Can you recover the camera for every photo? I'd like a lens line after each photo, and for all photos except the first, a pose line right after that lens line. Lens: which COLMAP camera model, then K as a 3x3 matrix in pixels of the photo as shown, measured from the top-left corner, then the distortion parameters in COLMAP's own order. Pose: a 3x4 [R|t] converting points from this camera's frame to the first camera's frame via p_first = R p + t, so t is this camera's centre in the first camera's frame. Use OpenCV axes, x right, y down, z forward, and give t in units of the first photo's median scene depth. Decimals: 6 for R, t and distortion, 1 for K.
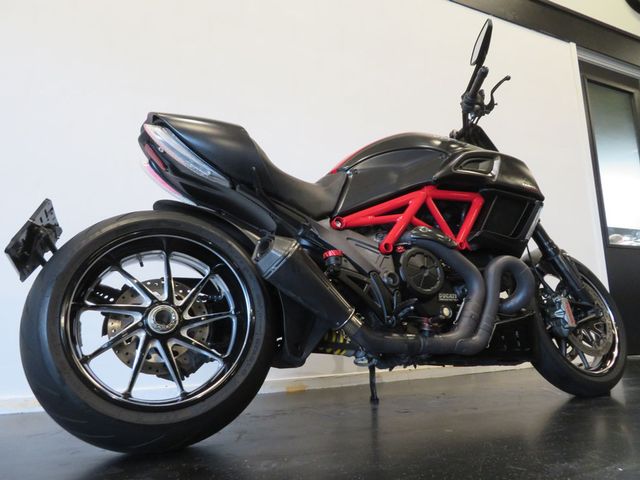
lens RADIAL K [[454.9, 0, 324.5], [0, 454.9, 245.6], [0, 0, 1]] dist [-0.012035, 0.008261]
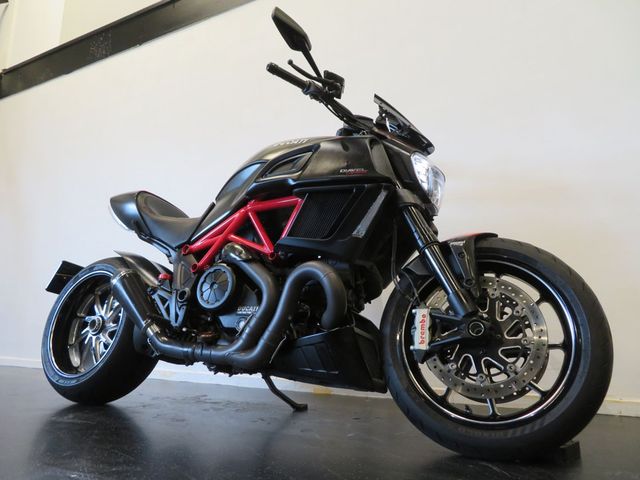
lens RADIAL K [[454.9, 0, 316.7], [0, 454.9, 243.9], [0, 0, 1]] dist [-0.012035, 0.008261]
pose [[0.595384, -0.113481, -0.795387, 1.251092], [0.111021, 0.992098, -0.058442, 0.046747], [0.795734, -0.053509, 0.603278, 0.549483]]
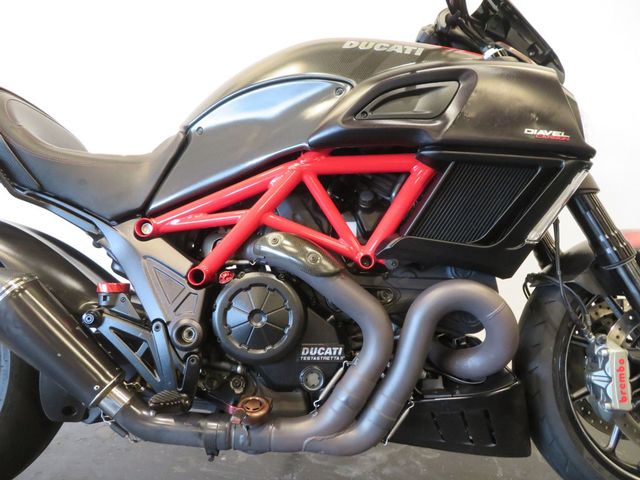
lens RADIAL K [[454.9, 0, 313.9], [0, 454.9, 241.1], [0, 0, 1]] dist [-0.012035, 0.008261]
pose [[0.902631, 0.064565, -0.425544, 0.531736], [0.052976, 0.964503, 0.258705, -0.189042], [0.427142, -0.256059, 0.867170, 0.552512]]
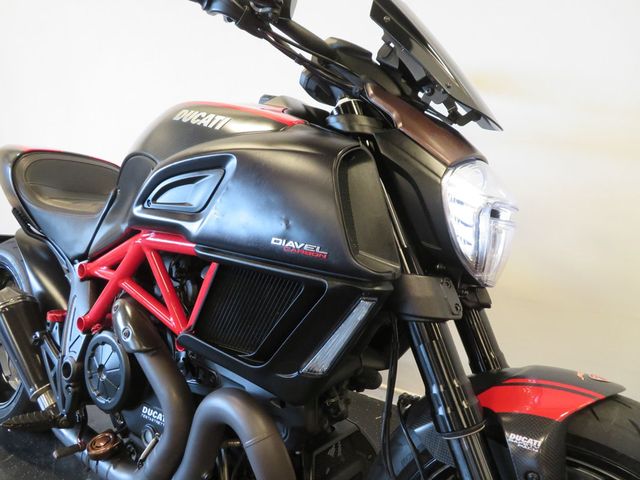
lens RADIAL K [[454.9, 0, 314.5], [0, 454.9, 237.6], [0, 0, 1]] dist [-0.012035, 0.008261]
pose [[0.498888, 0.192339, -0.845054, 0.906533], [0.144112, 0.943077, 0.299729, -0.287810], [0.854601, -0.271314, 0.442772, 1.032886]]
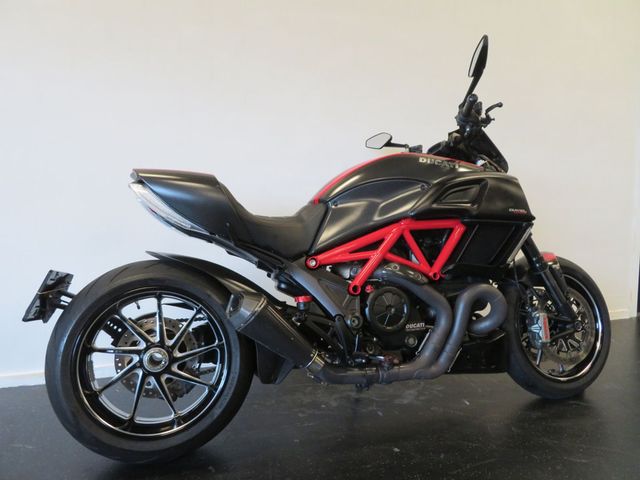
lens RADIAL K [[454.9, 0, 323.2], [0, 454.9, 245.3], [0, 0, 1]] dist [-0.012035, 0.008261]
pose [[0.990952, 0.034867, -0.129612, 0.198340], [0.000452, 0.964797, 0.262997, -0.381384], [0.134220, -0.260676, 0.956051, -0.019736]]
